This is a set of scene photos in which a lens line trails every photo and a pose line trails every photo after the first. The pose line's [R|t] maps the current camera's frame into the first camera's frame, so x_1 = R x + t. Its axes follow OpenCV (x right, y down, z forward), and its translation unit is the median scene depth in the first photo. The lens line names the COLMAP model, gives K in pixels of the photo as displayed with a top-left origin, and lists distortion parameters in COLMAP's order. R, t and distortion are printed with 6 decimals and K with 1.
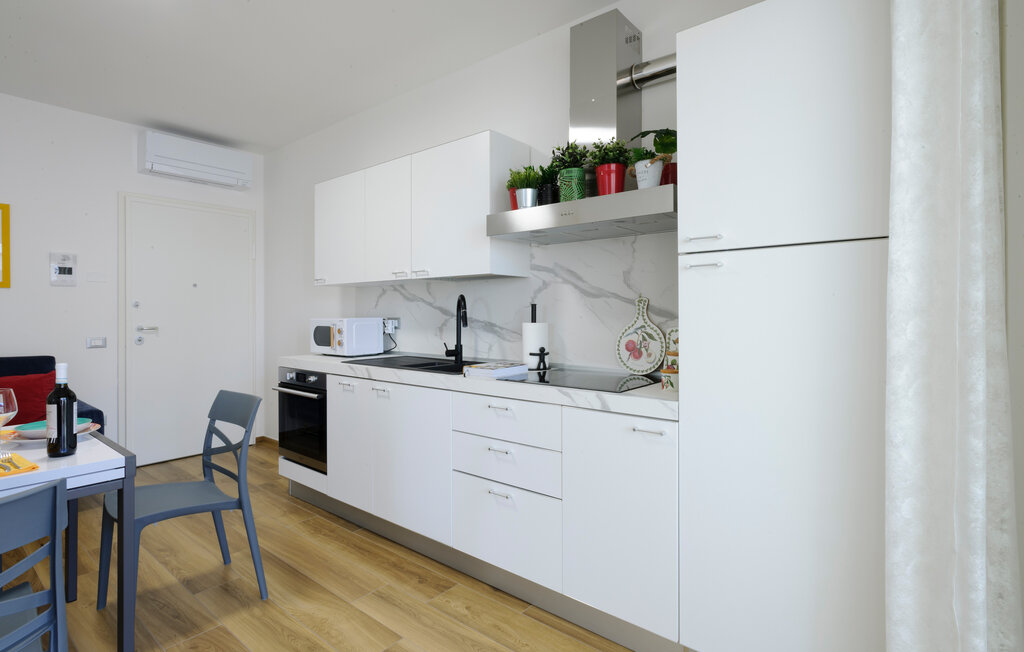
lens RADIAL K [[504.7, 0, 516.0], [0, 504.7, 319.2], [0, 0, 1]] dist [-0.002560, -0.000094]
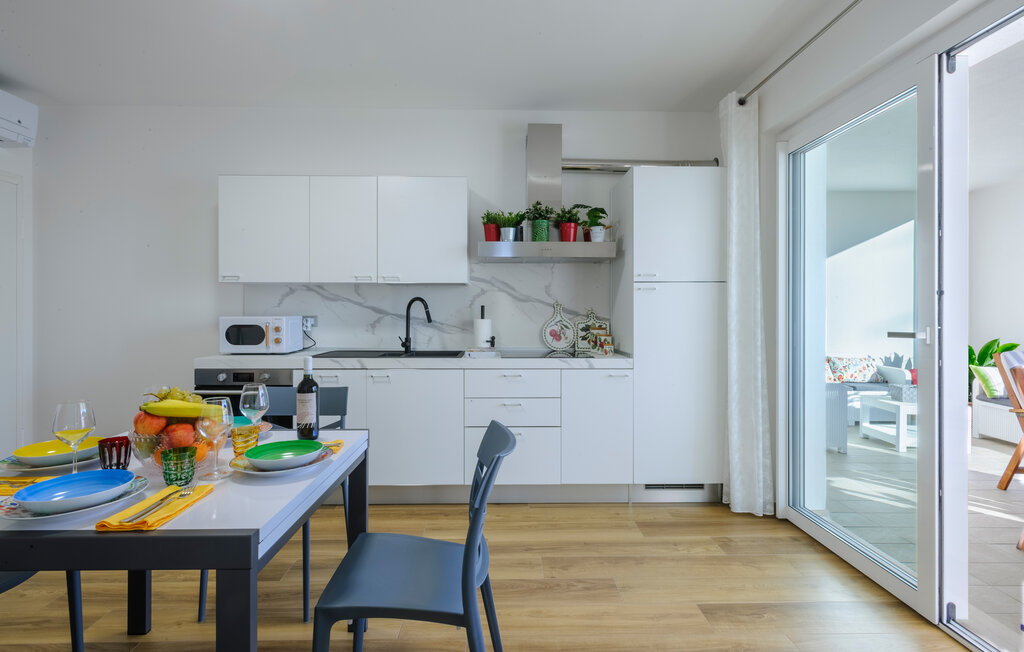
lens RADIAL K [[493.9, 0, 511.1], [0, 493.9, 314.8], [0, 0, 1]] dist [0.005558, 0.000609]
pose [[0.762609, -0.000227, 0.646859, -0.814270], [0.005131, 0.999971, -0.005698, 0.003643], [-0.646839, 0.007664, 0.762588, -0.090747]]
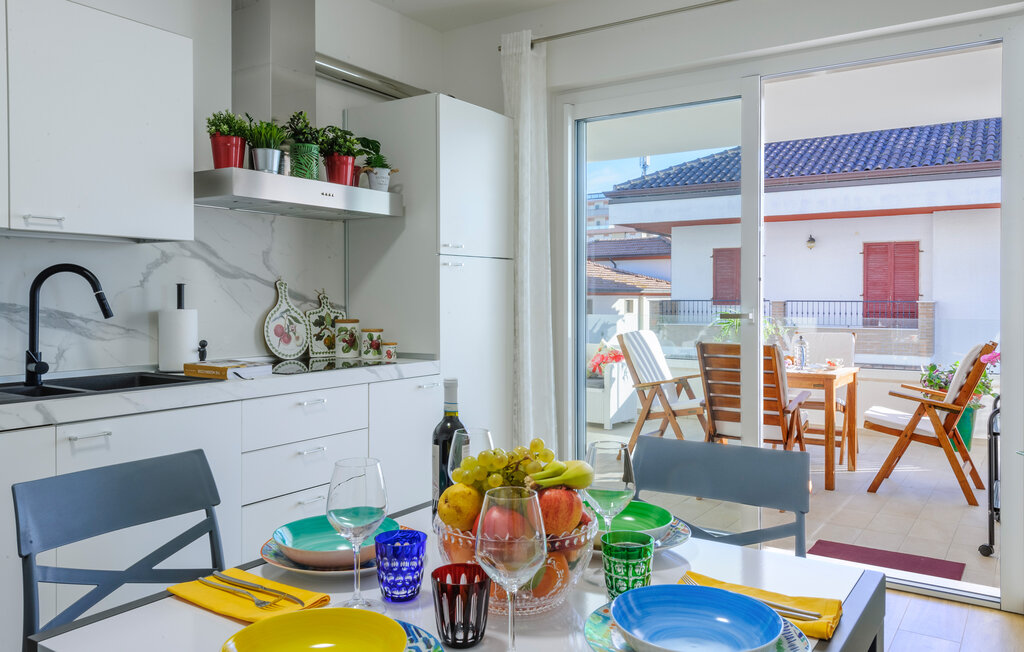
lens RADIAL K [[780.1, 0, 522.7], [0, 780.1, 302.7], [0, 0, 1]] dist [0.001163, 0.000205]
pose [[-0.101500, -0.004510, 0.994825, -1.193847], [0.013244, 0.999895, 0.005885, -0.002433], [-0.994747, 0.013773, -0.101430, 0.641803]]
